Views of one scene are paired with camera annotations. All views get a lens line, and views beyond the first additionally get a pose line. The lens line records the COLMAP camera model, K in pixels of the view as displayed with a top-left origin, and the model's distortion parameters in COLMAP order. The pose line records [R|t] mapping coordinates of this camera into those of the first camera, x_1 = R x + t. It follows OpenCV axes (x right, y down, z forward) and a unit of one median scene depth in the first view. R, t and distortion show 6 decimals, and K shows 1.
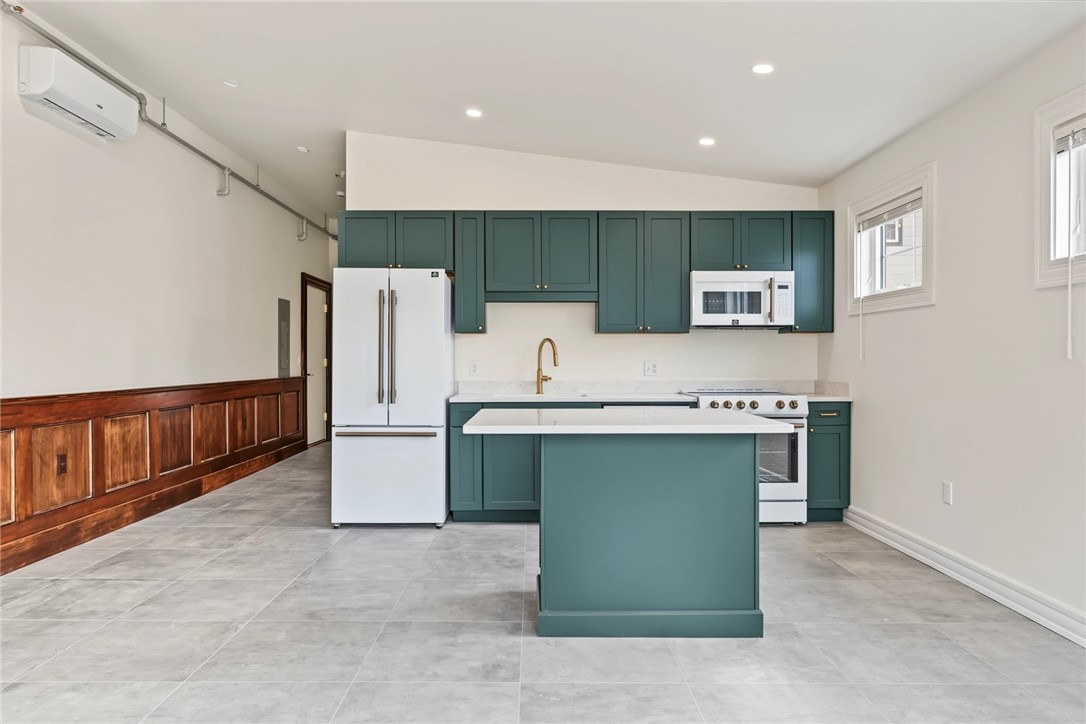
lens RADIAL K [[722.5, 0, 543.0], [0, 722.5, 362.0], [0, 0, 1]] dist [-0.000604, 0.001182]
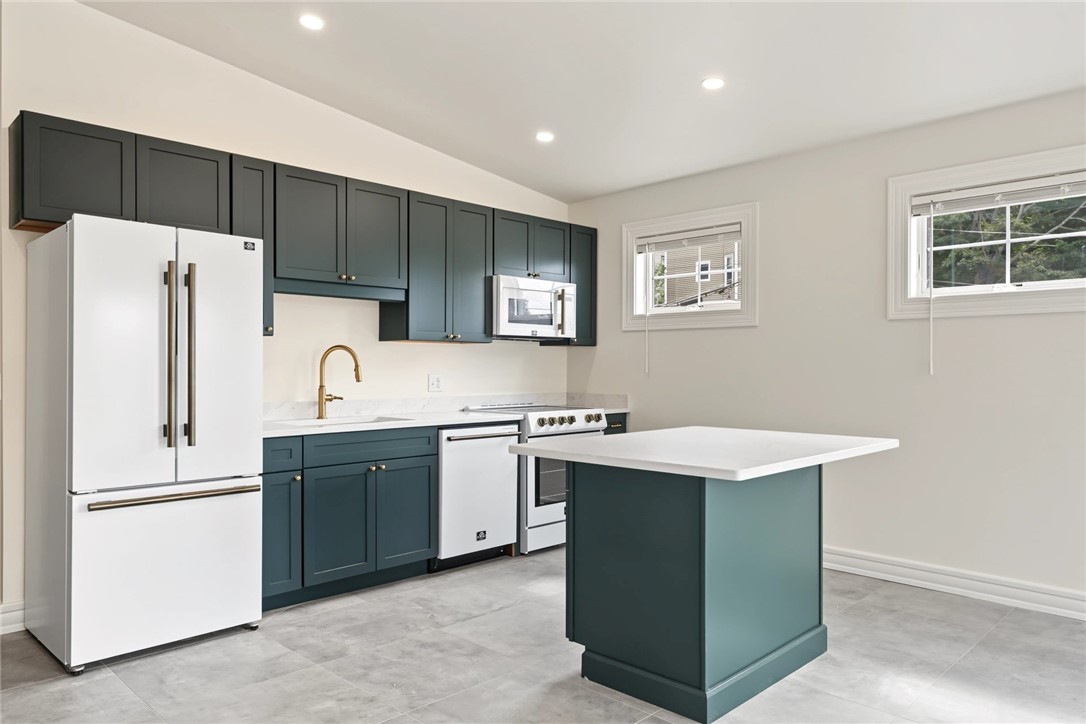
lens RADIAL K [[735.4, 0, 547.2], [0, 735.4, 367.9], [0, 0, 1]] dist [-0.004211, 0.000046]
pose [[0.712232, 0.001469, 0.701942, -0.428394], [-0.000326, 0.999998, -0.001762, -0.008634], [-0.701944, 0.001026, 0.712231, 0.330743]]
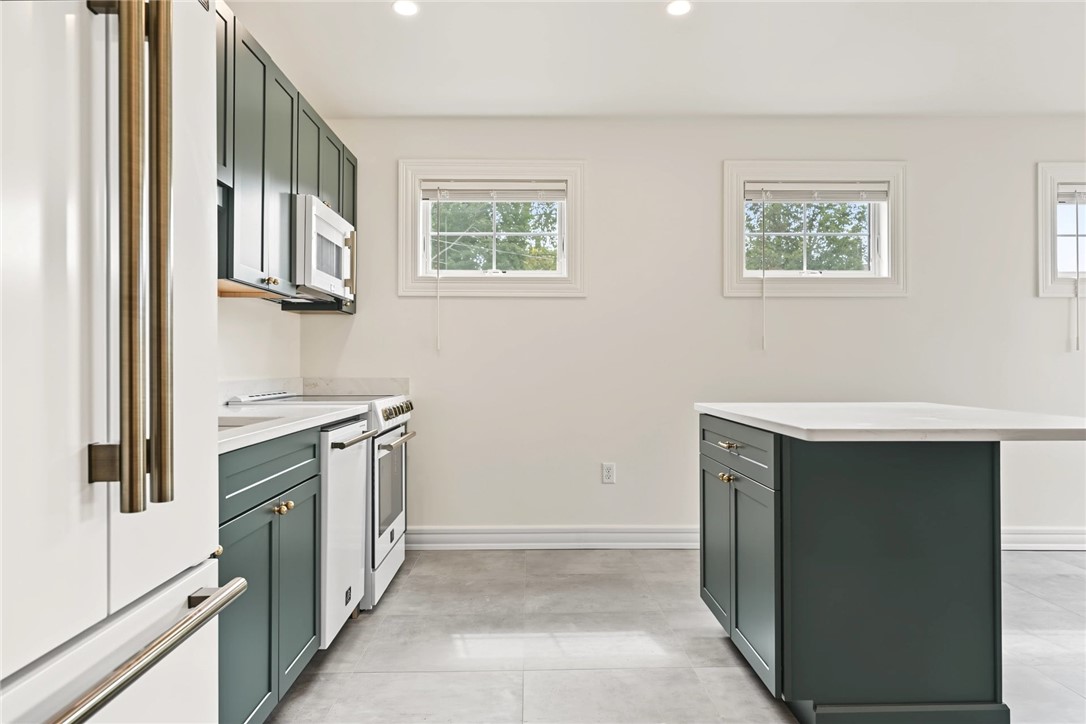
lens RADIAL K [[737.9, 0, 525.8], [0, 737.9, 360.0], [0, 0, 1]] dist [-0.001249, -0.001720]
pose [[0.001817, -0.020051, 0.999797, -0.445378], [0.000952, 0.999799, 0.020049, -0.007423], [-0.999998, 0.000916, 0.001835, 0.896740]]
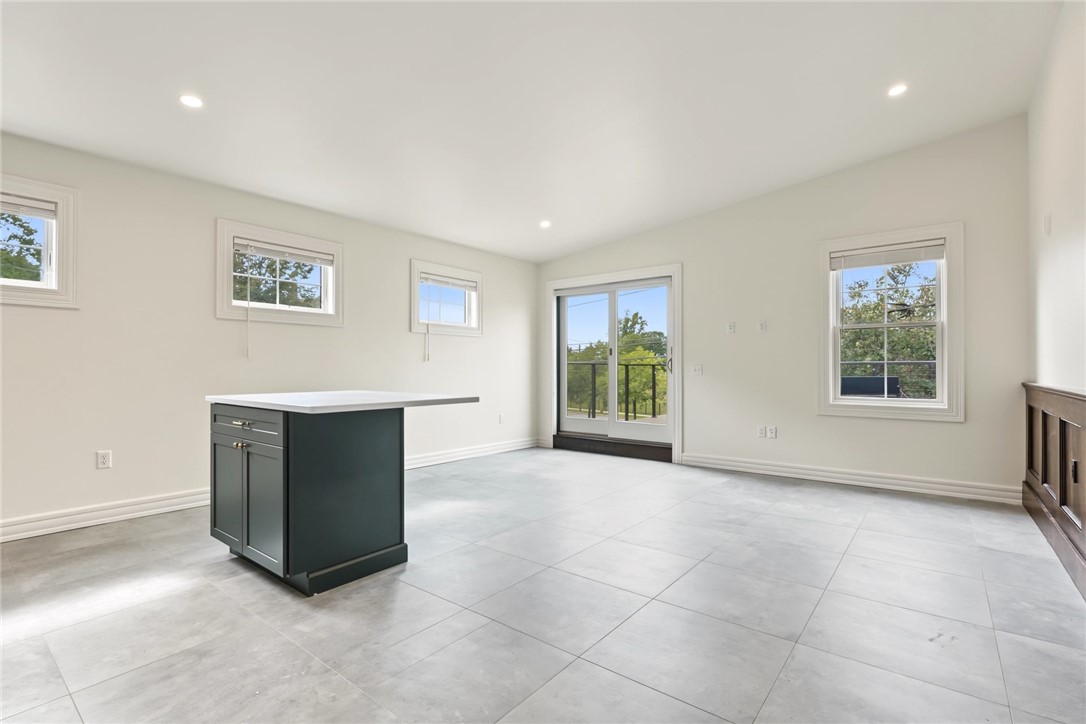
lens RADIAL K [[500.6, 0, 543.6], [0, 500.6, 377.0], [0, 0, 1]] dist [-0.000357, -0.000157]
pose [[-0.771619, -0.039098, 0.634883, -0.492906], [-0.022273, 0.999158, 0.034460, -0.009304], [-0.635695, 0.012449, -0.771840, 0.953540]]
